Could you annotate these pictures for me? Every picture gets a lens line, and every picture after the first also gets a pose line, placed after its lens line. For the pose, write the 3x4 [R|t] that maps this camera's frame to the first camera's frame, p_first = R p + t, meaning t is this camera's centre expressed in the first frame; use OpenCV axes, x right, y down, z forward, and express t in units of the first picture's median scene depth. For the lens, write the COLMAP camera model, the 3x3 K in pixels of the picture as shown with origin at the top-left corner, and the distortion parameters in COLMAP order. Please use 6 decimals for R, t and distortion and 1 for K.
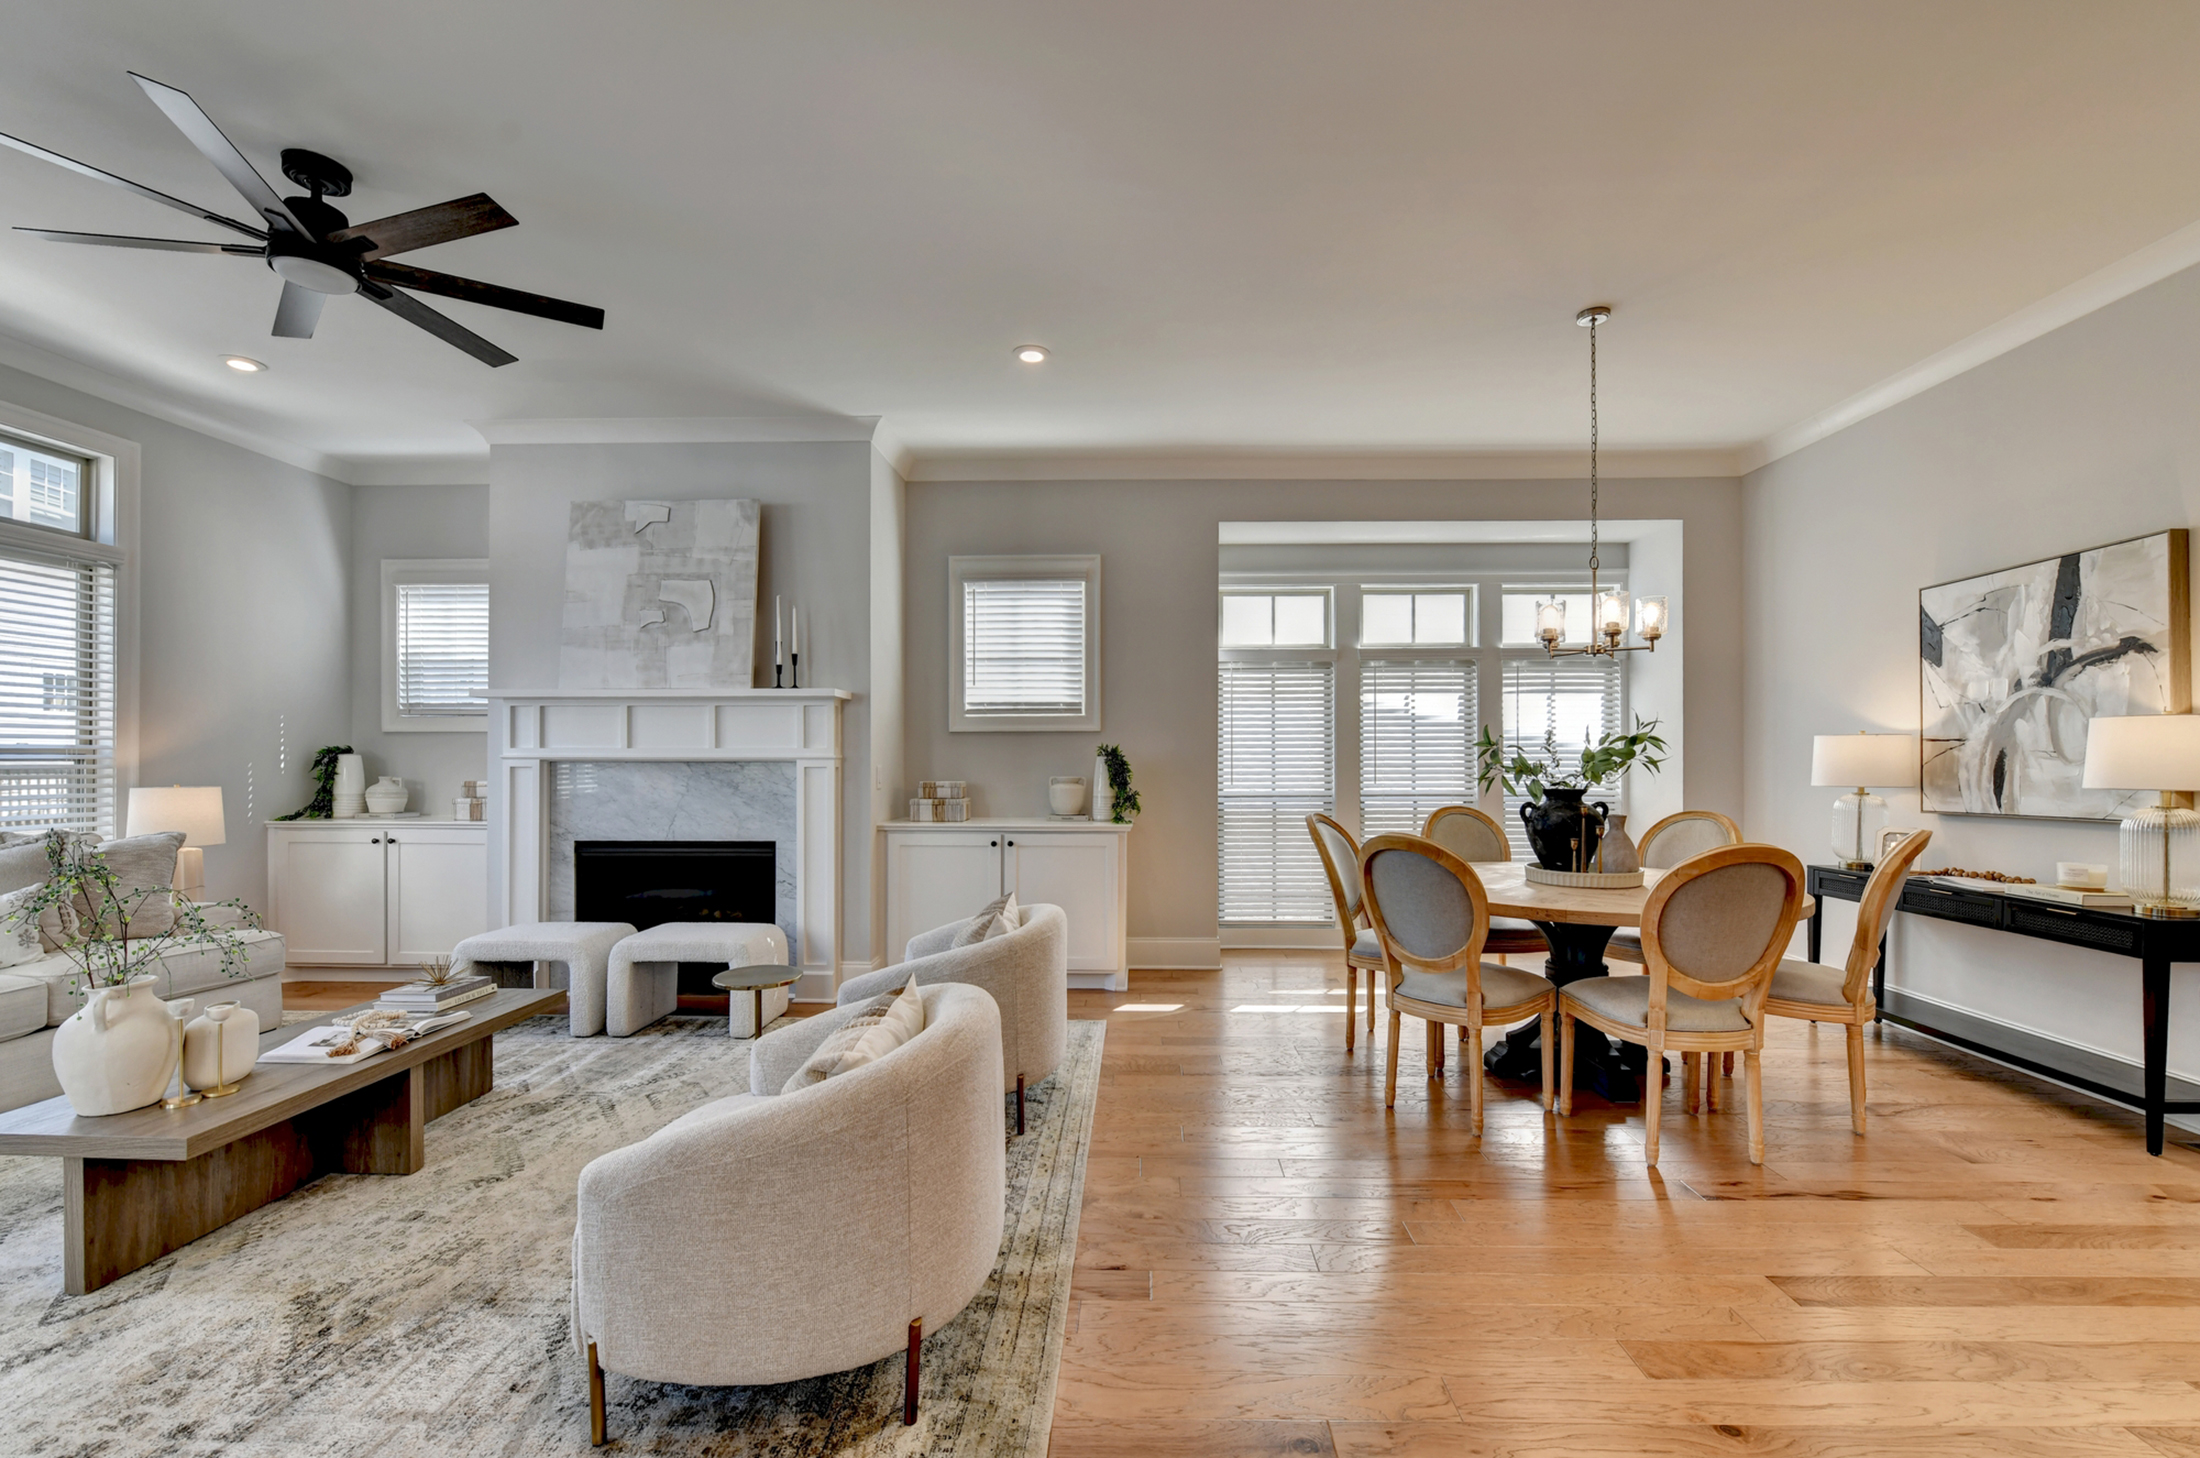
lens RADIAL K [[898.2, 0, 1127.5], [0, 898.2, 760.9], [0, 0, 1]] dist [-0.005760, -0.000759]
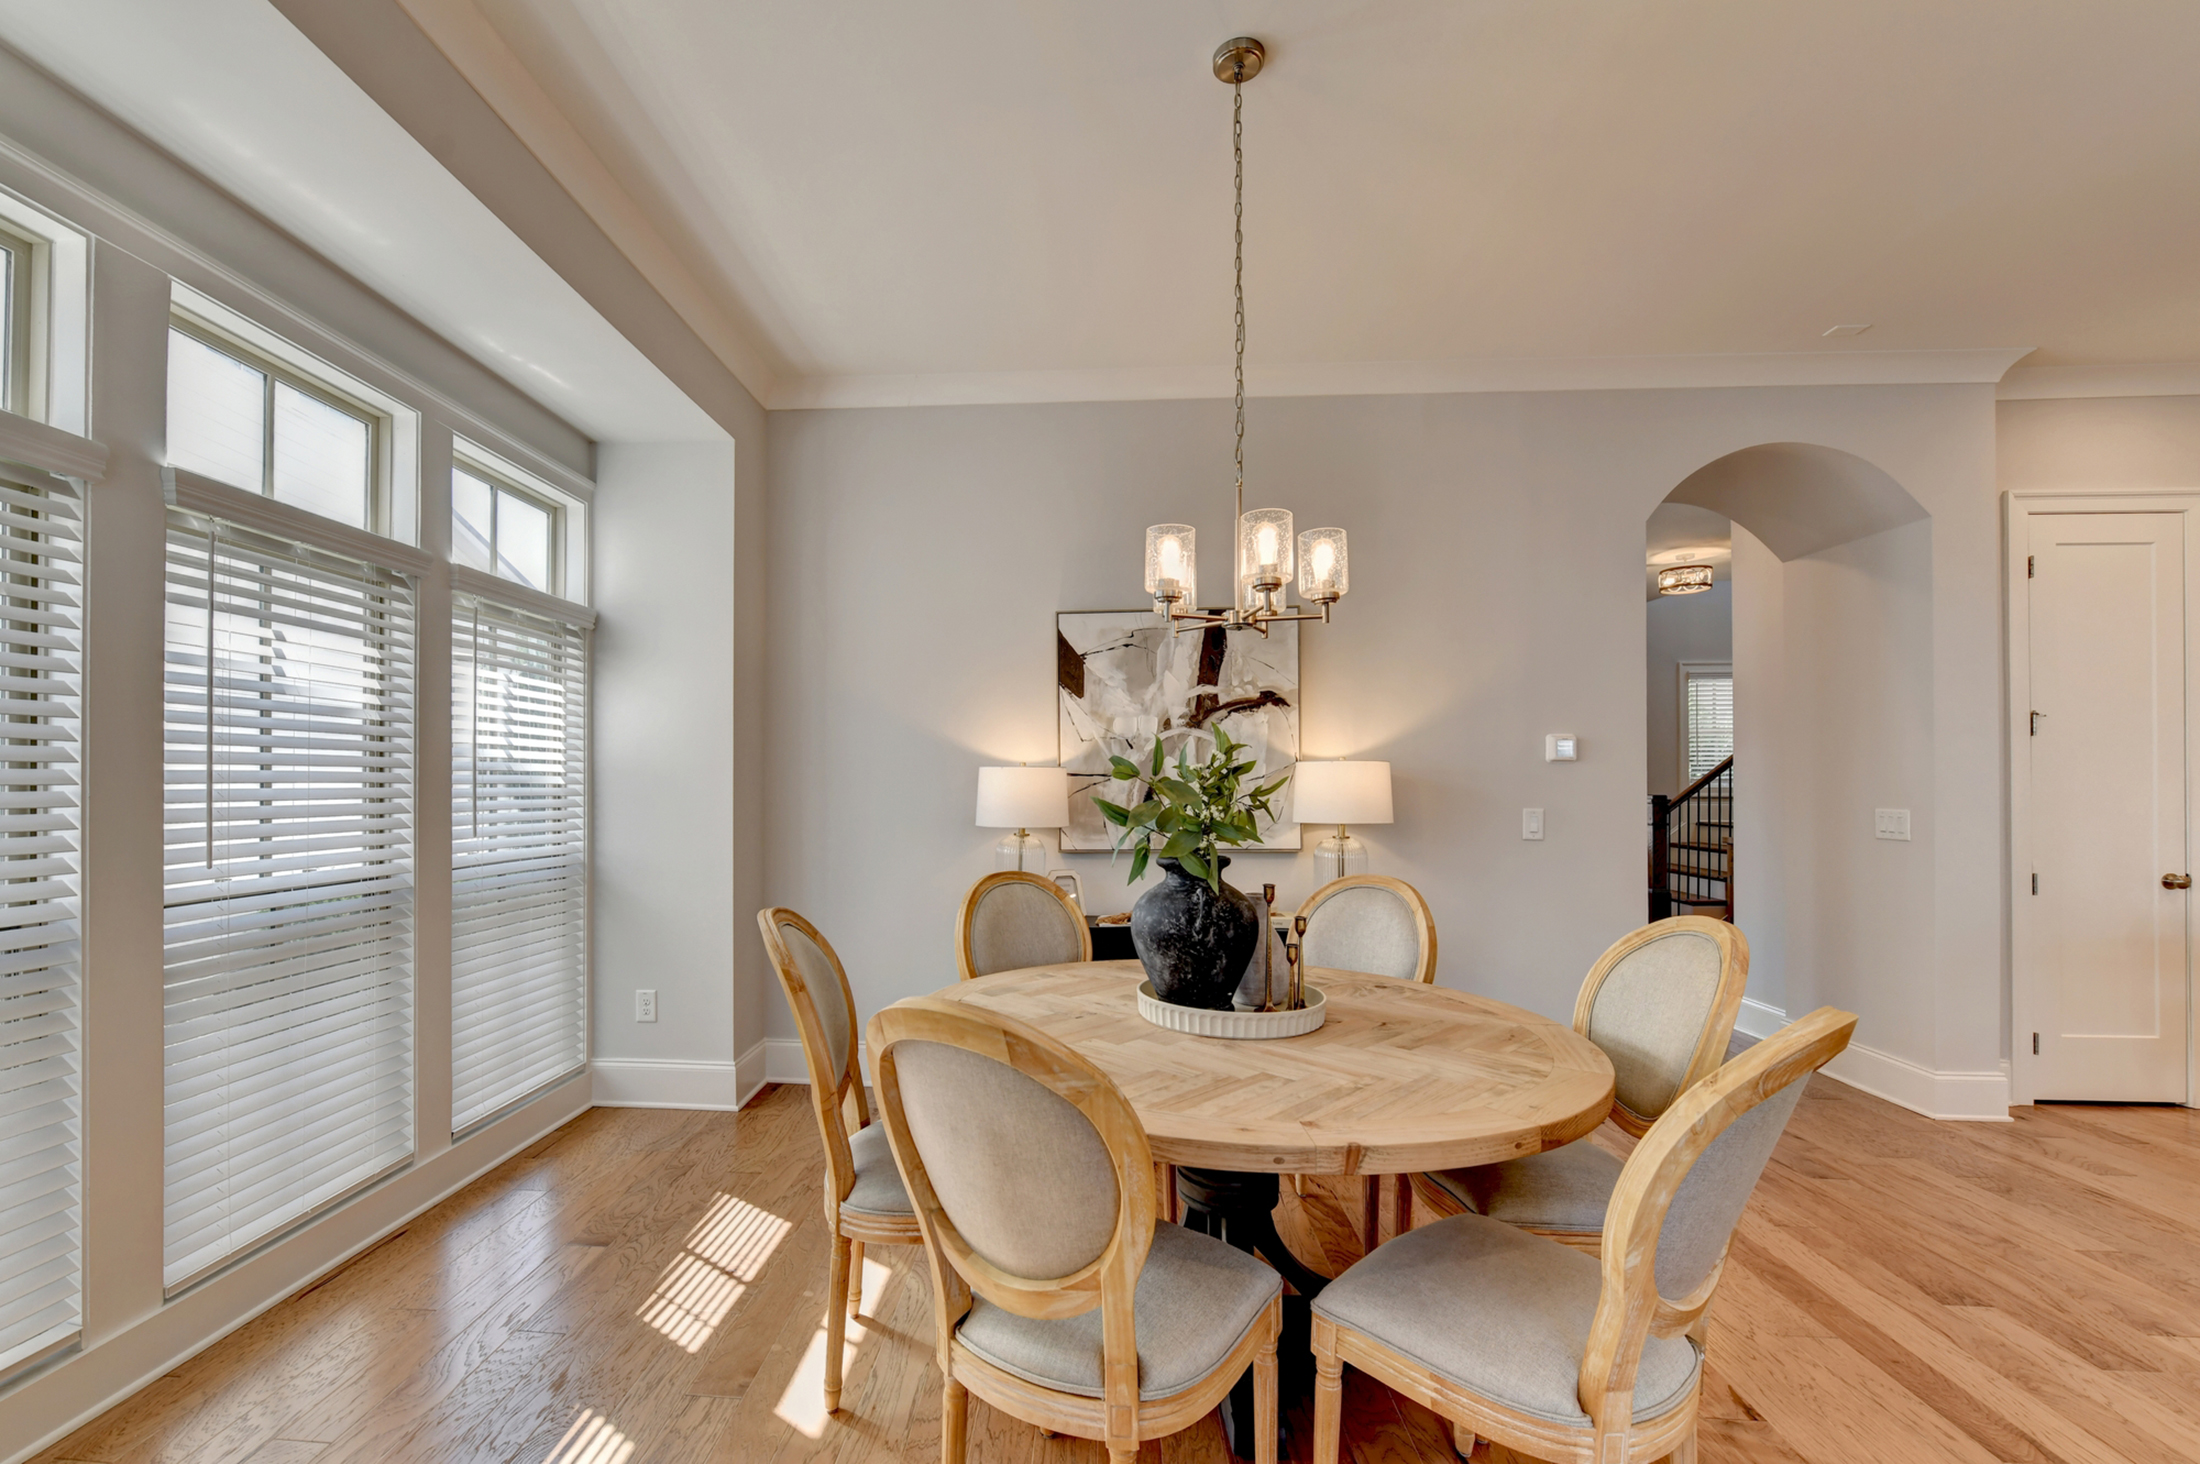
lens RADIAL K [[946.7, 0, 1025.4], [0, 946.7, 771.6], [0, 0, 1]] dist [-0.008314, 0.000110]
pose [[0.059067, 0.014628, 0.998147, -0.093158], [-0.004653, 0.999886, -0.014378, -0.011318], [-0.998243, -0.003795, 0.059128, 0.943452]]
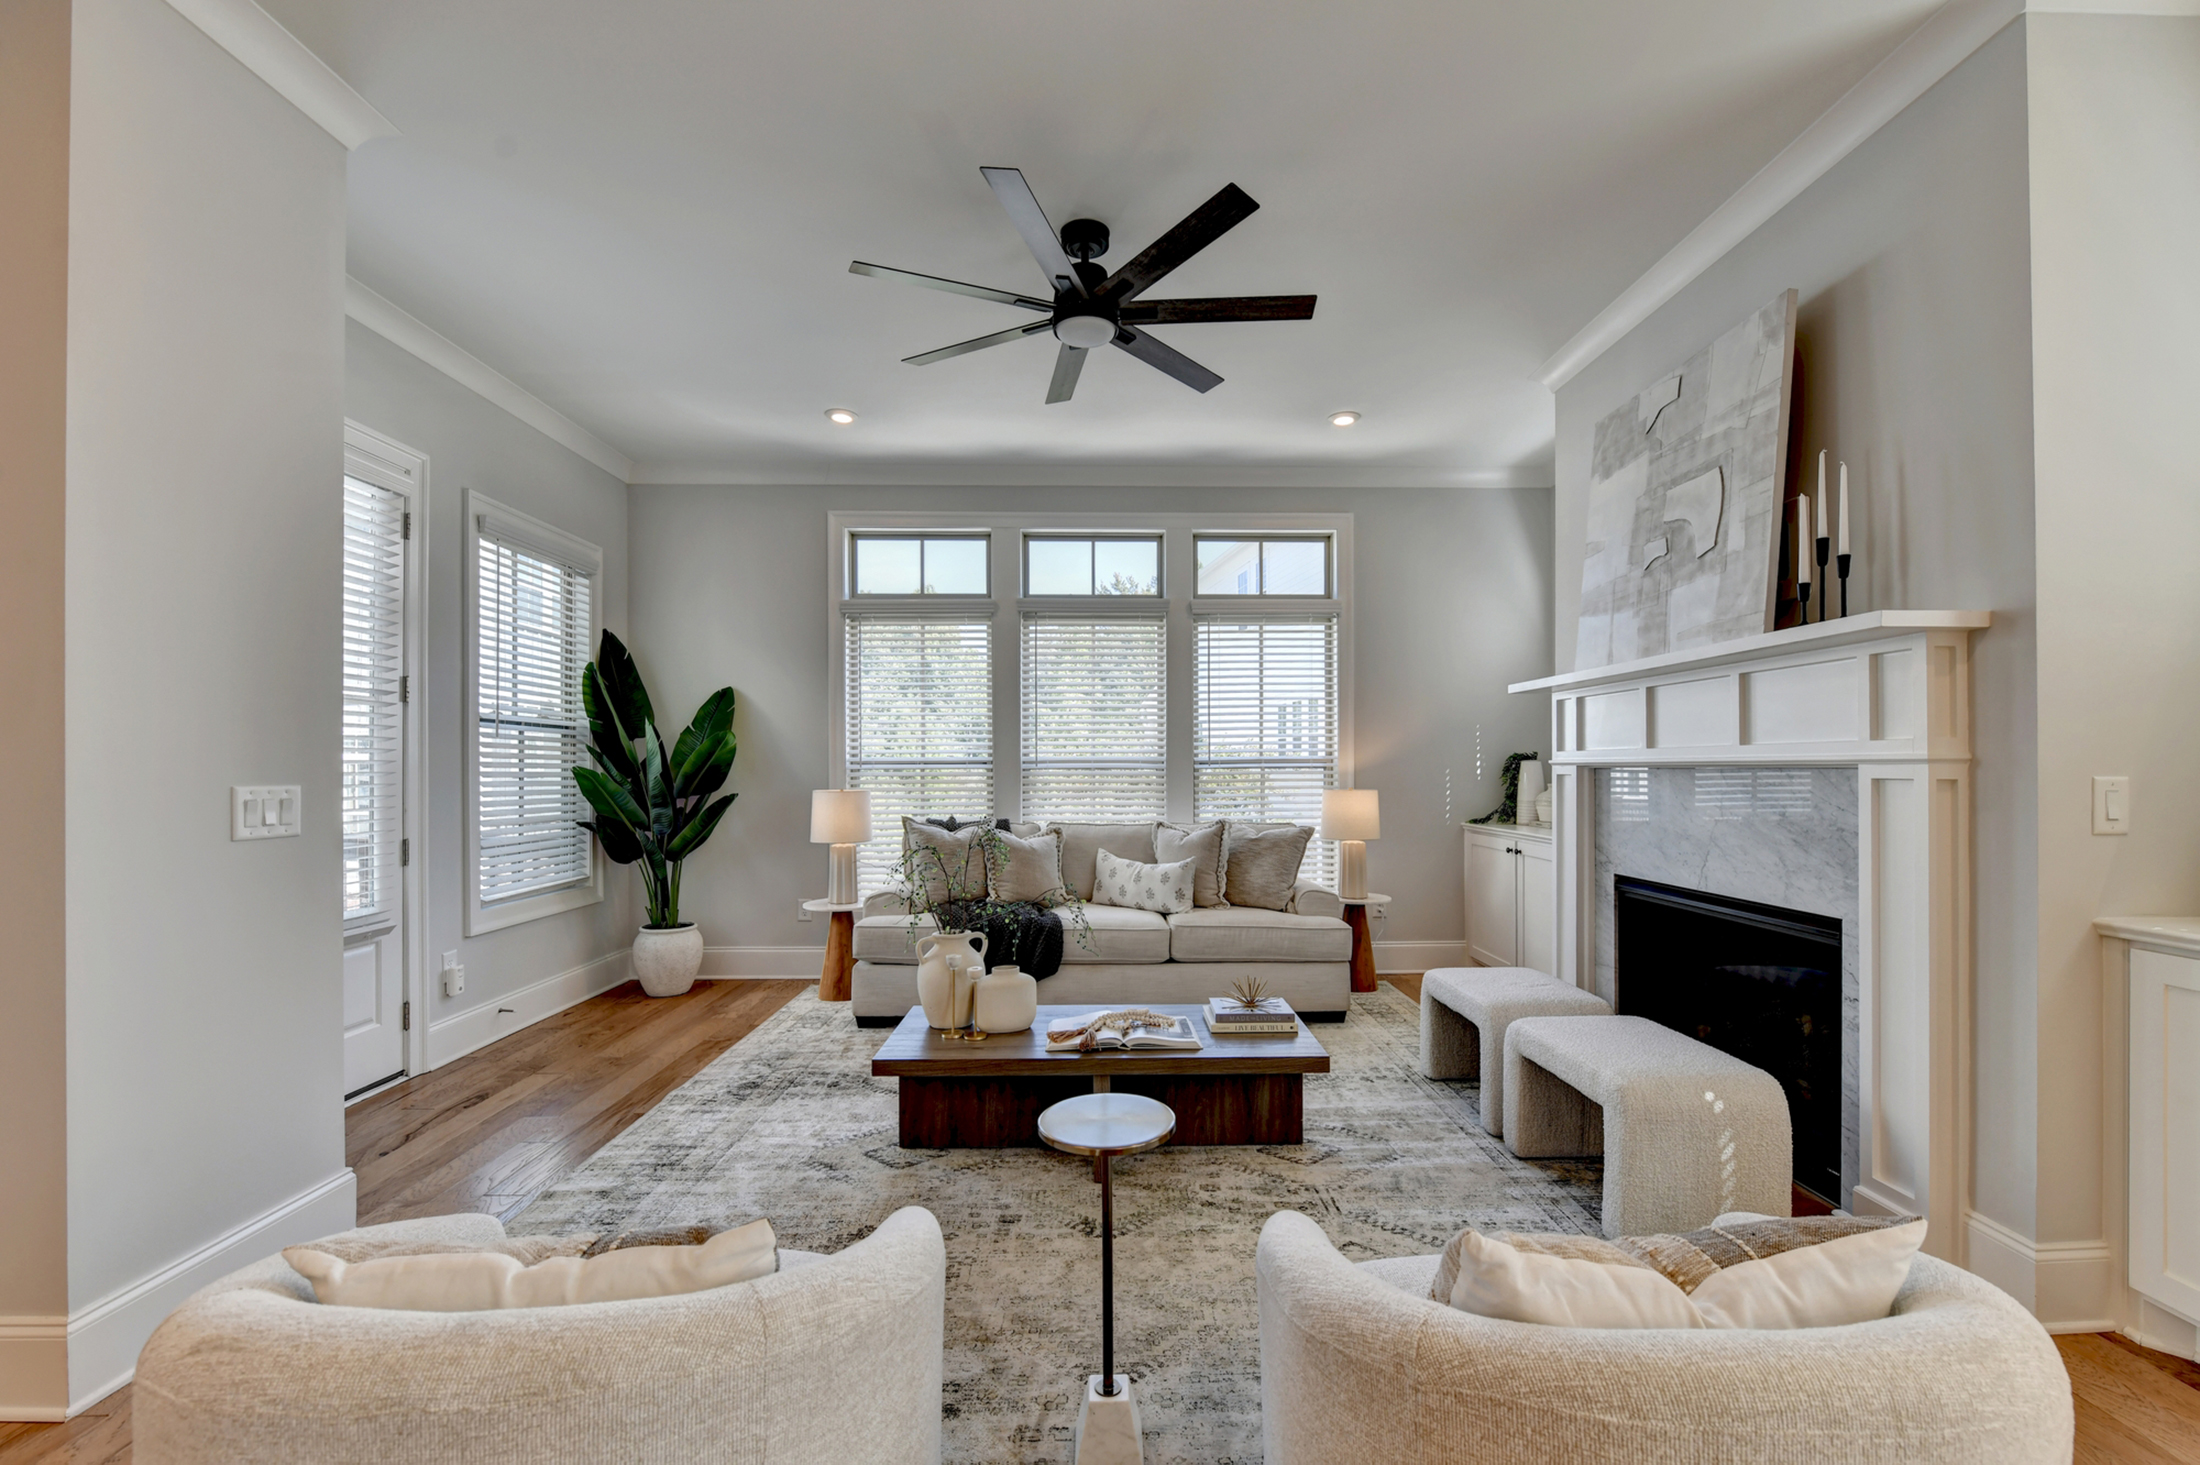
lens RADIAL K [[893.6, 0, 1108.9], [0, 893.6, 762.4], [0, 0, 1]] dist [-0.002750, -0.001146]
pose [[0.040753, -0.007184, -0.999143, 0.125688], [0.002836, 0.999971, -0.007075, 0.000410], [0.999165, -0.002545, 0.040772, 0.617843]]
